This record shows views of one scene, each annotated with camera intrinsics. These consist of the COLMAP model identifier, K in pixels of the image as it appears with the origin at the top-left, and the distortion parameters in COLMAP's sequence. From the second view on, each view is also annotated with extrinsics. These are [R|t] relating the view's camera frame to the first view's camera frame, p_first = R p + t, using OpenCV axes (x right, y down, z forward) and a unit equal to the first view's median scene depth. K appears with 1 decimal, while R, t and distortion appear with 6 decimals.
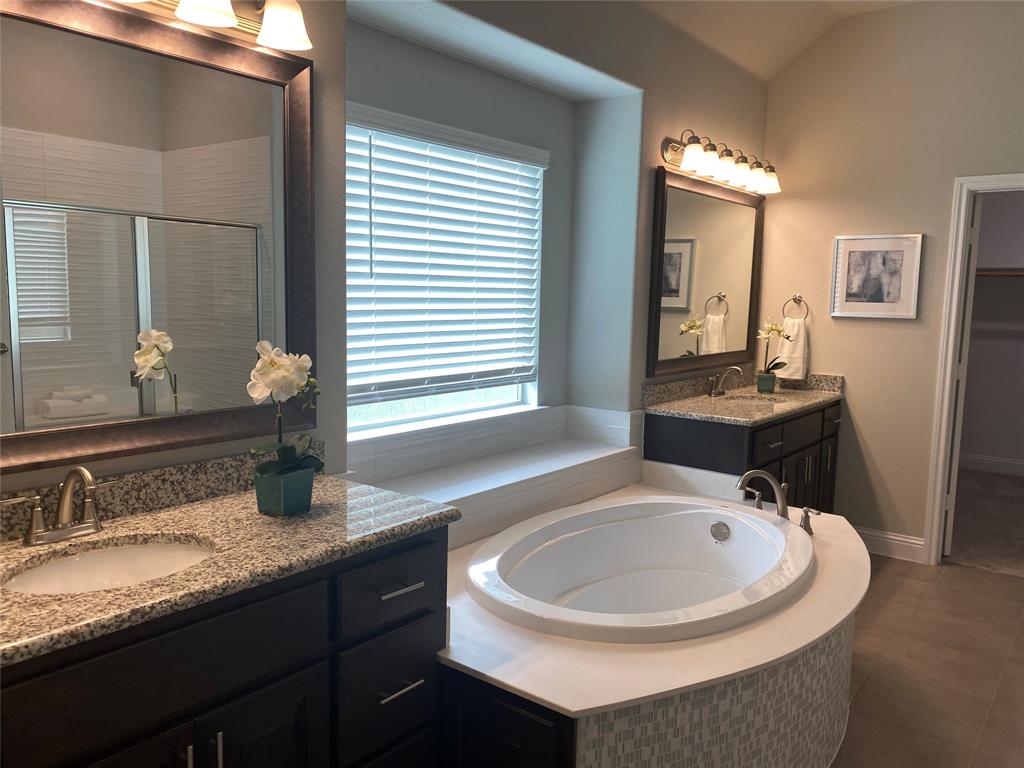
lens RADIAL K [[775.2, 0, 530.1], [0, 775.2, 398.1], [0, 0, 1]] dist [0.037967, -0.051384]
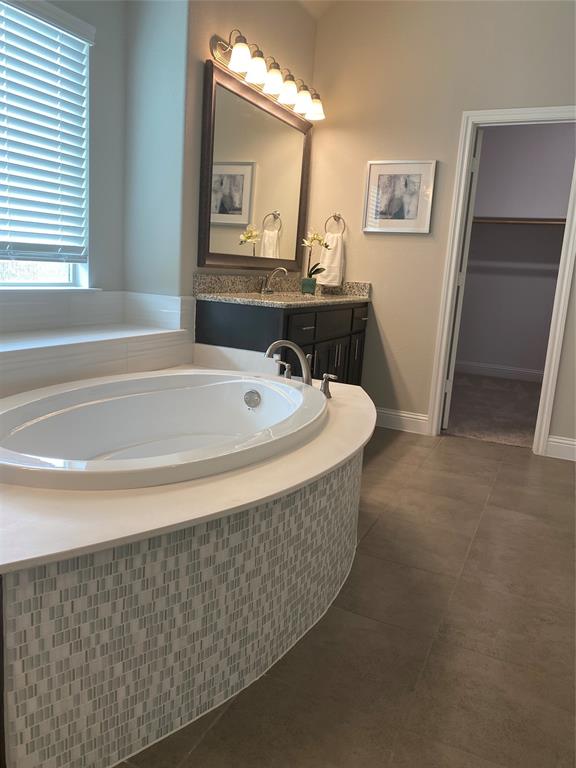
lens RADIAL K [[581.4, 0, 285.8], [0, 581.4, 383.0], [0, 0, 1]] dist [0.037967, -0.051384]
pose [[0.977023, 0.002016, 0.213125, 0.101916], [-0.017591, 0.997307, 0.071206, 0.079081], [-0.212408, -0.073319, 0.974427, 0.176336]]
